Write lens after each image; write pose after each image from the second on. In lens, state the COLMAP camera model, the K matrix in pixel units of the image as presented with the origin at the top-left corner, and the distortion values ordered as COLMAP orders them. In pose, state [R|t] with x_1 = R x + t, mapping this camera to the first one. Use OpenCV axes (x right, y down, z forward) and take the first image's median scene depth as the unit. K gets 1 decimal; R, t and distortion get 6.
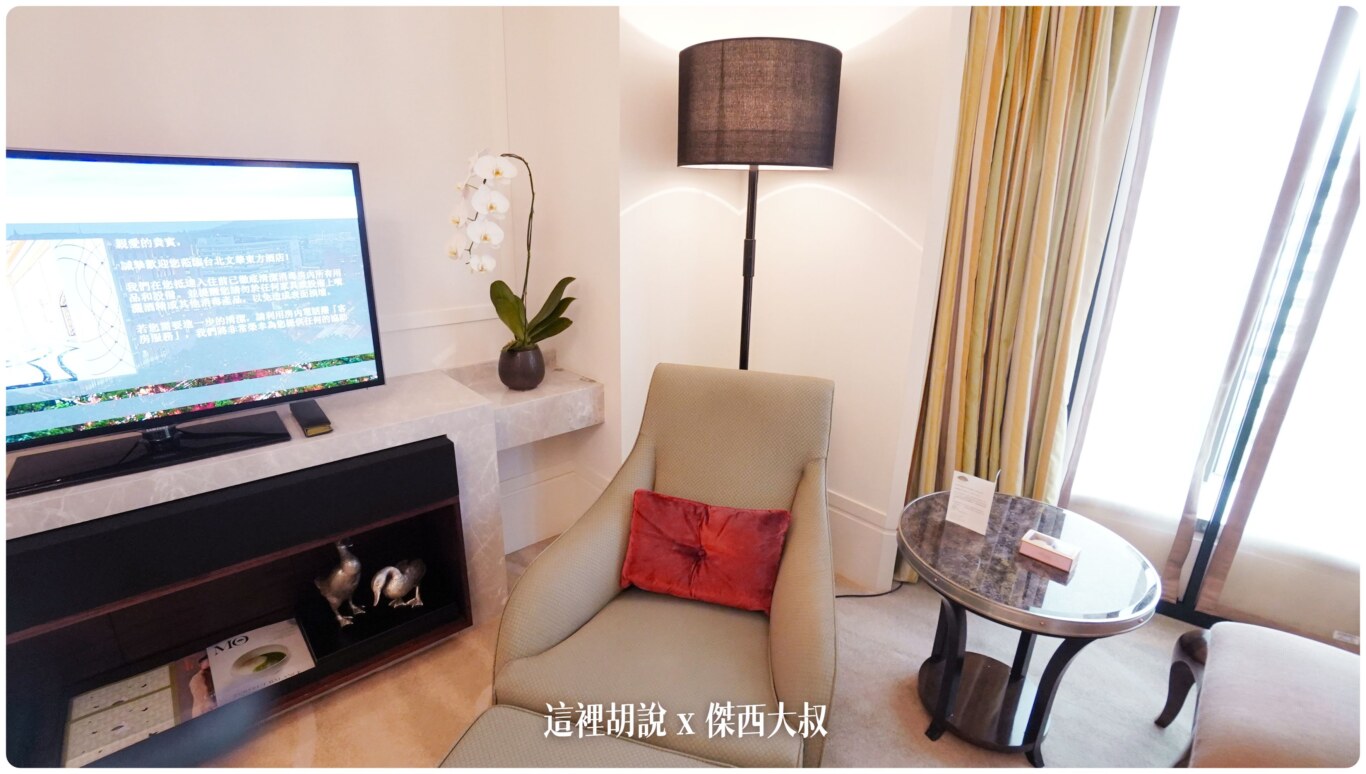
lens RADIAL K [[603.1, 0, 675.1], [0, 603.1, 382.1], [0, 0, 1]] dist [-0.063956, 0.023389]
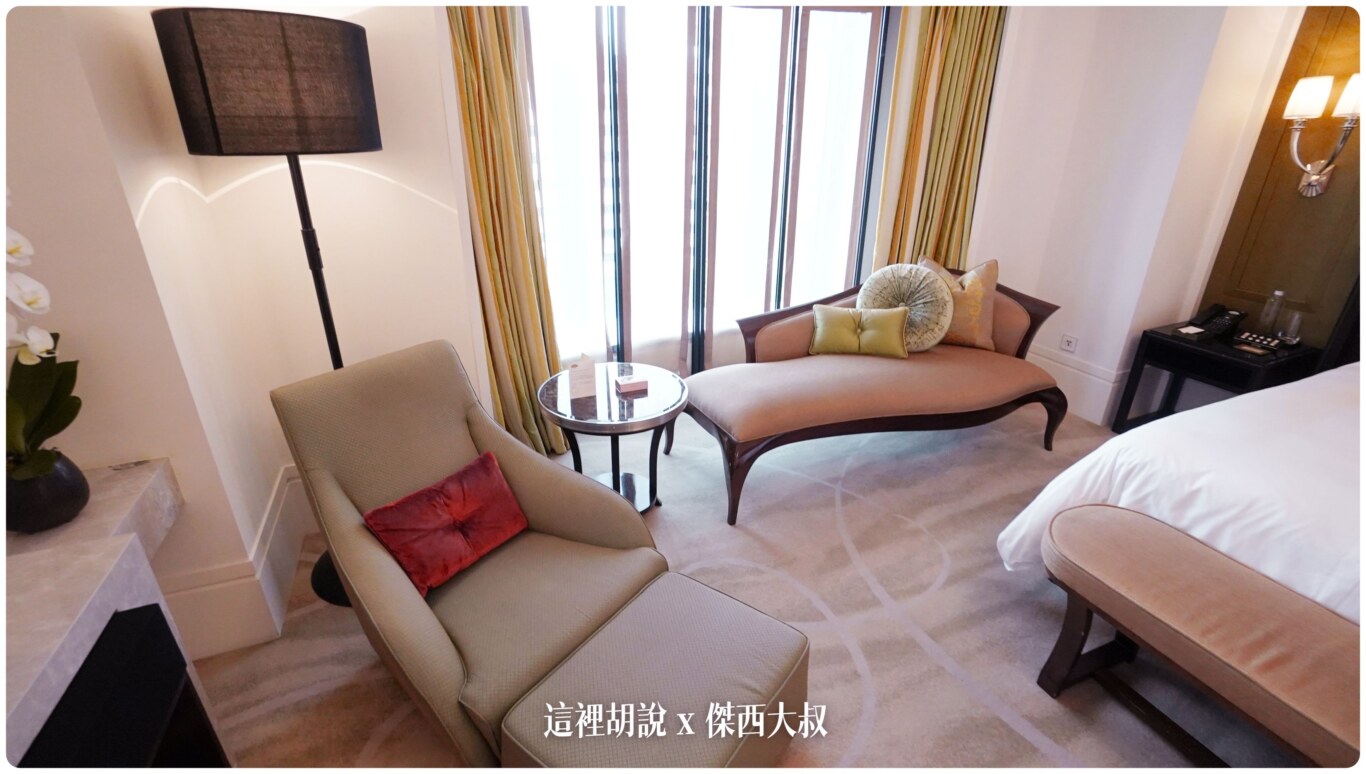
lens RADIAL K [[603.1, 0, 675.1], [0, 603.1, 382.1], [0, 0, 1]] dist [-0.063956, 0.023389]
pose [[0.317581, -0.386157, 0.866040, -0.721958], [0.275422, 0.911511, 0.305434, -0.181917], [-0.907351, 0.141526, 0.395835, 0.202503]]
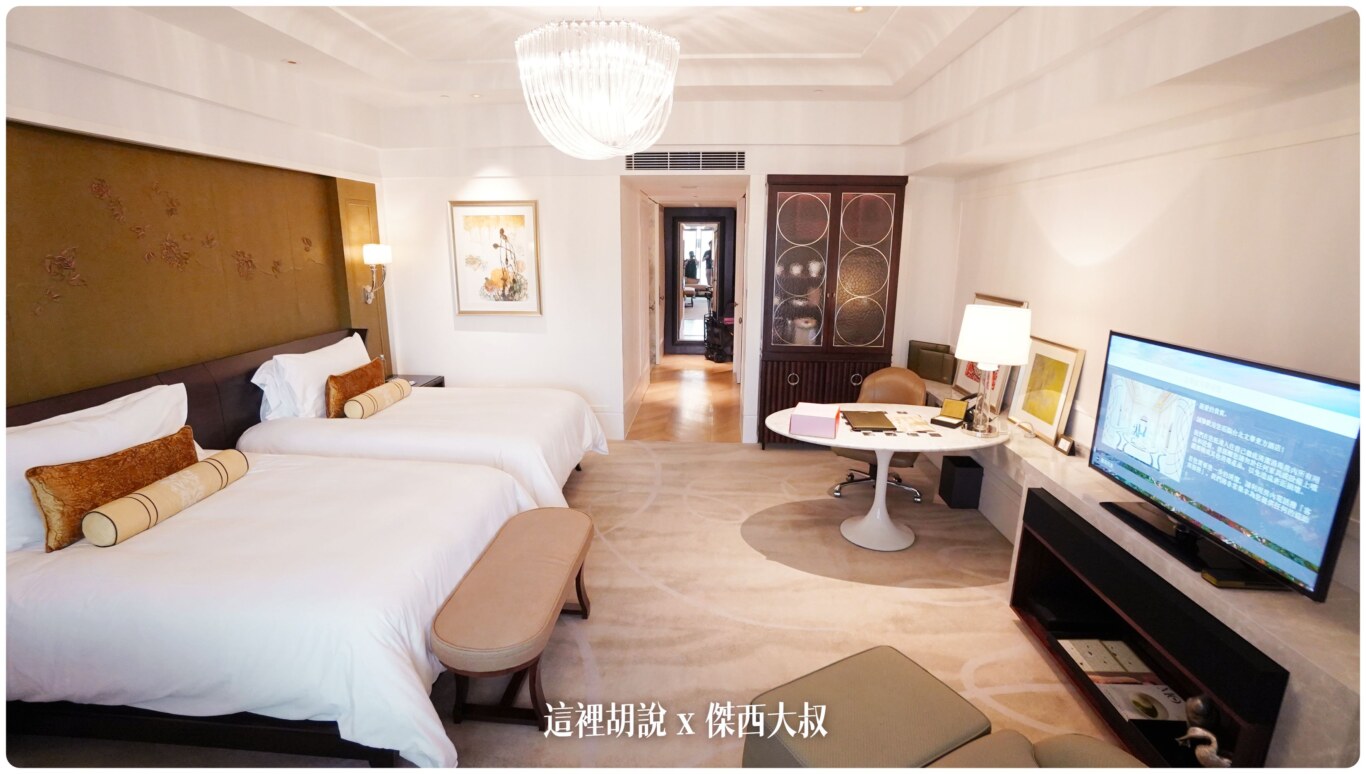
lens RADIAL K [[603.1, 0, 675.1], [0, 603.1, 382.1], [0, 0, 1]] dist [-0.063956, 0.023389]
pose [[-0.712537, 0.134511, -0.688621, 0.944715], [-0.224141, 0.886387, 0.405067, -0.513389], [0.664870, 0.442973, -0.601434, 0.810988]]
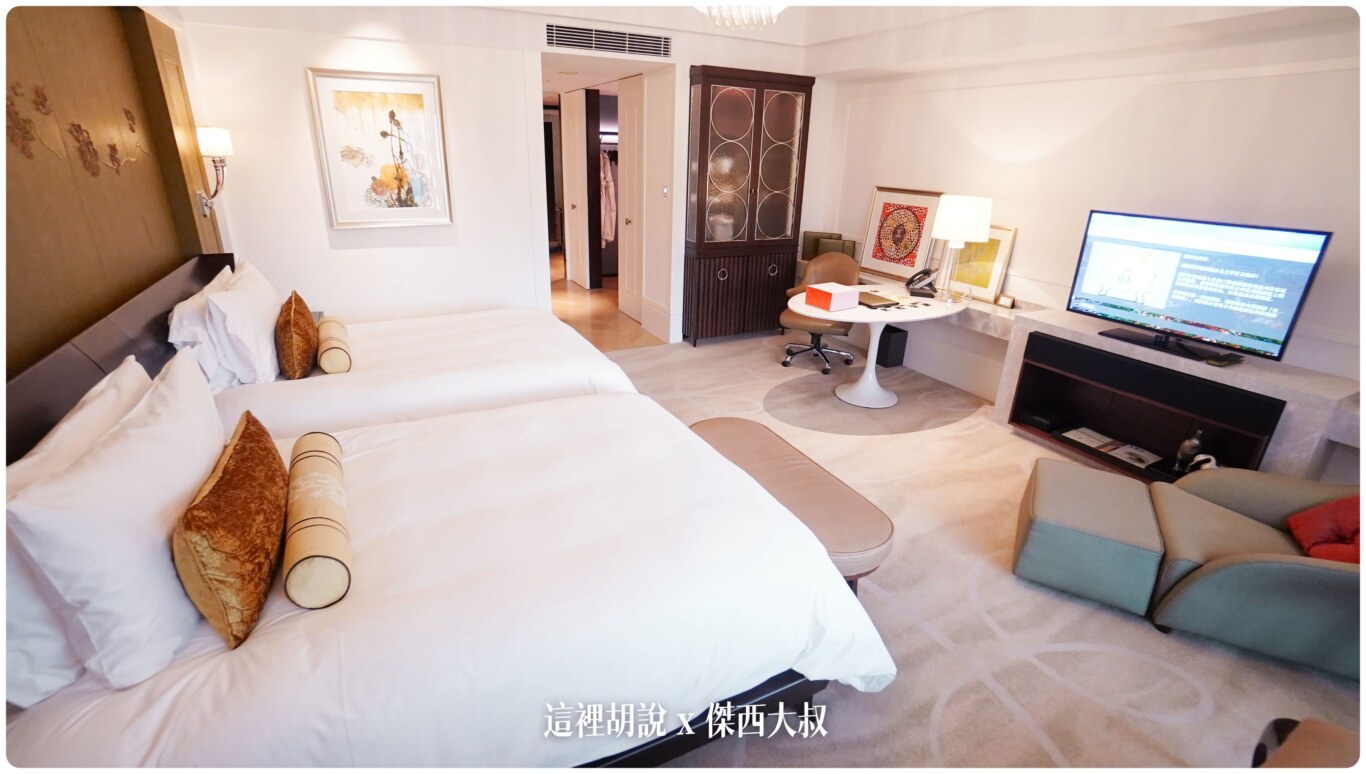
lens RADIAL K [[603.1, 0, 675.1], [0, 603.1, 382.1], [0, 0, 1]] dist [-0.063956, 0.023389]
pose [[-0.253736, 0.322767, -0.911833, 1.617838], [-0.311618, 0.865147, 0.392956, -0.062087], [0.915703, 0.383851, -0.118939, -0.374765]]
